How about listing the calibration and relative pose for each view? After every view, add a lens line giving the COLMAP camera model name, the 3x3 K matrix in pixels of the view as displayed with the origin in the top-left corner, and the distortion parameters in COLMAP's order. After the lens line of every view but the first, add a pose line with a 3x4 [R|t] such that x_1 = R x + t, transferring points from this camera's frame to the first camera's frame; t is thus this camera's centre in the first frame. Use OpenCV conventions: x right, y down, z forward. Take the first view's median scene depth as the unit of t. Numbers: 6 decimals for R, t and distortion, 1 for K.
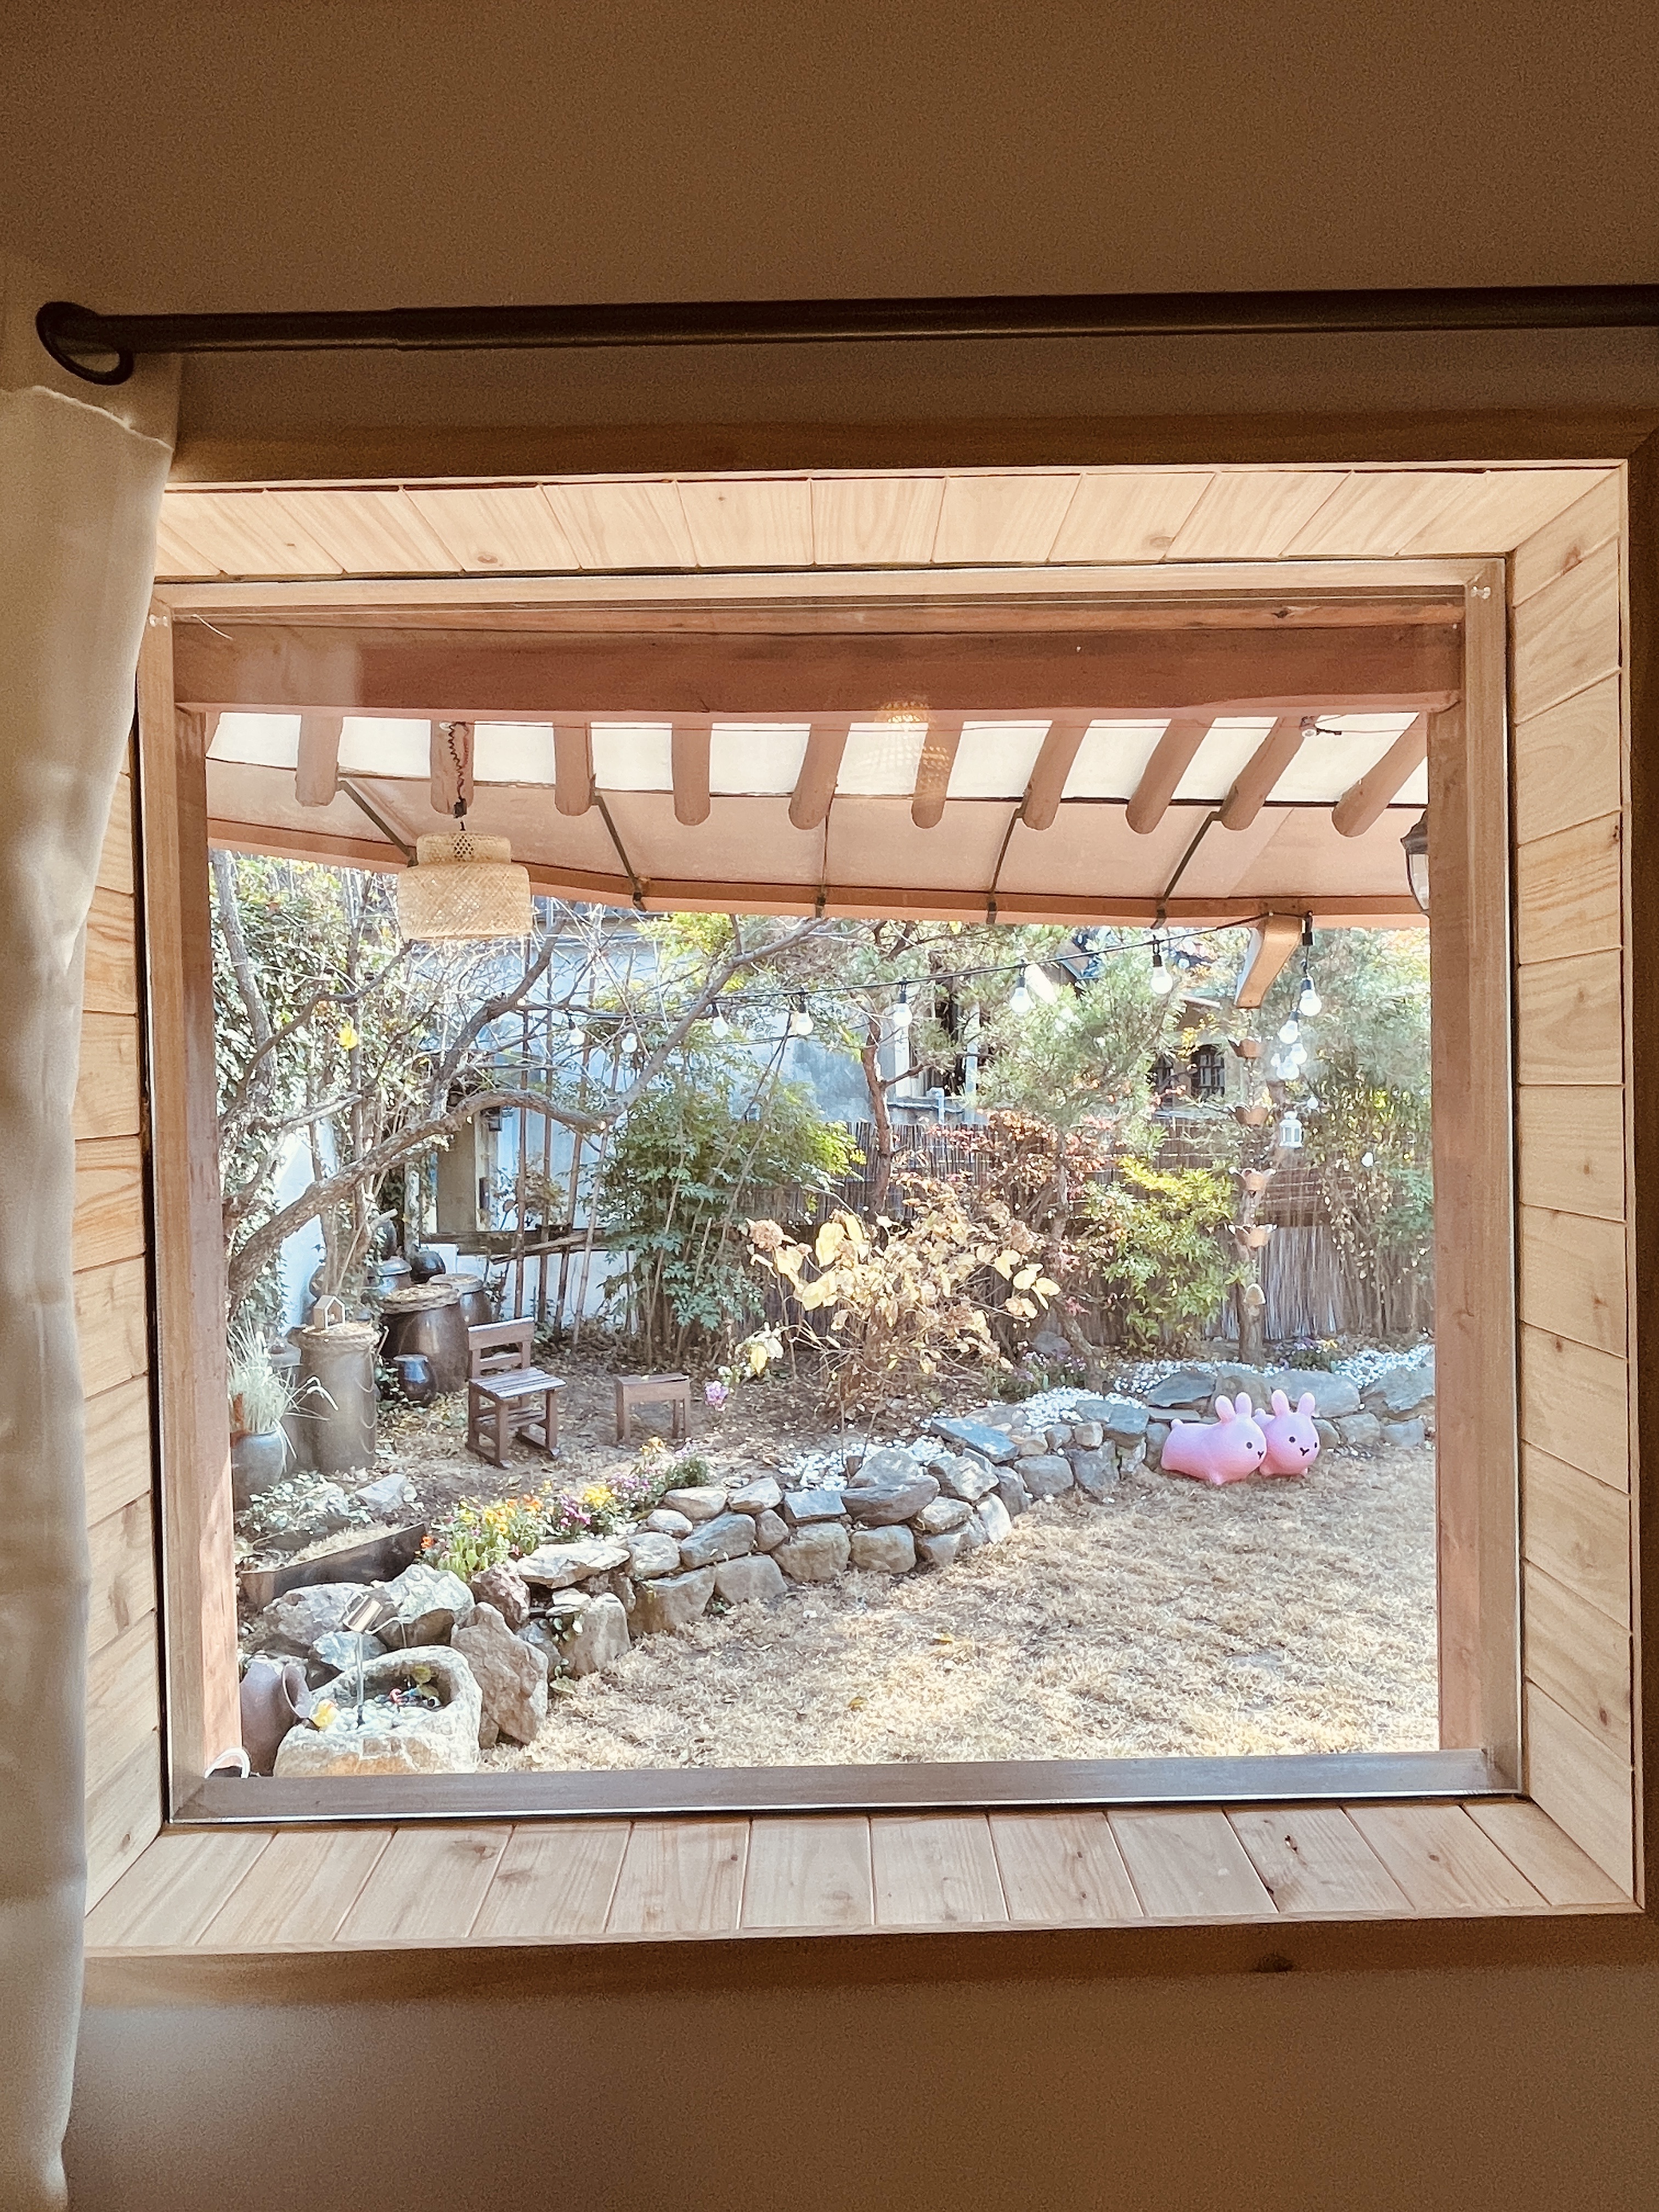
lens RADIAL K [[1353.5, 0, 833.4], [0, 1353.5, 1099.7], [0, 0, 1]] dist [-0.004630, -0.002934]
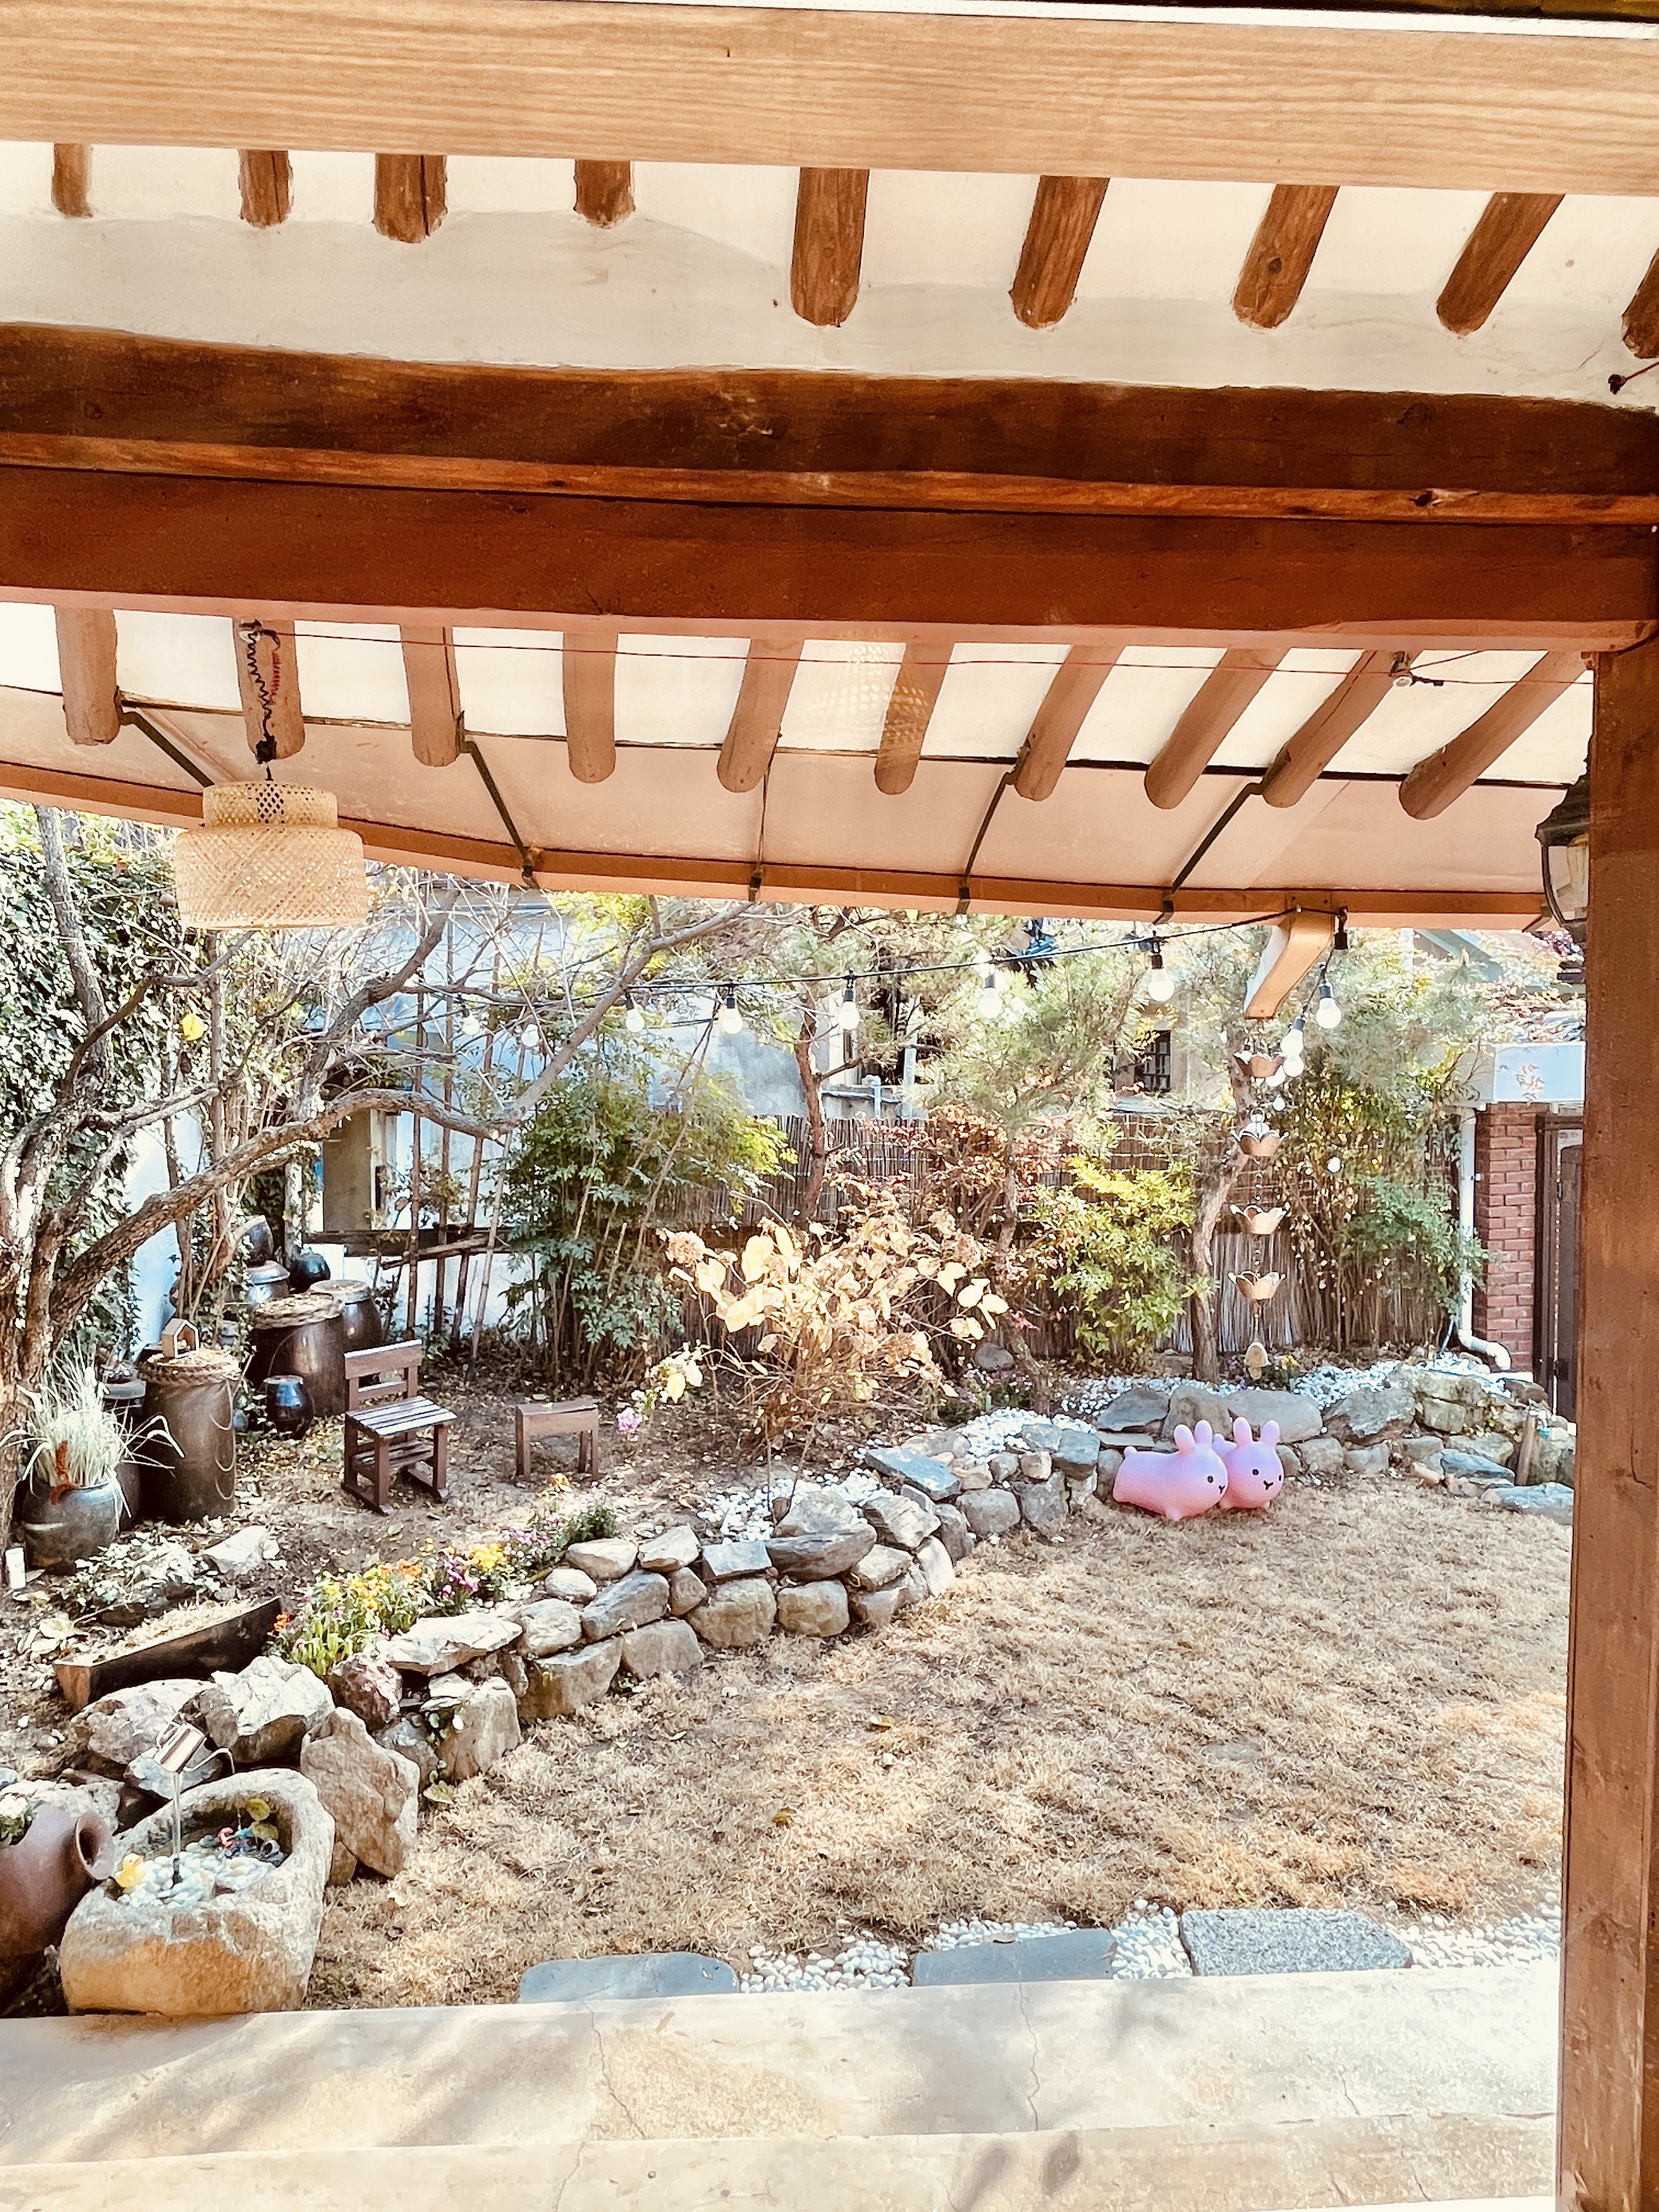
lens RADIAL K [[1353.5, 0, 827.4], [0, 1353.5, 1110.9], [0, 0, 1]] dist [-0.004630, -0.002934]
pose [[0.998616, 0.014399, 0.050593, -0.003585], [-0.015979, 0.999393, 0.030970, -0.023318], [-0.050116, -0.031735, 0.998239, 0.121546]]
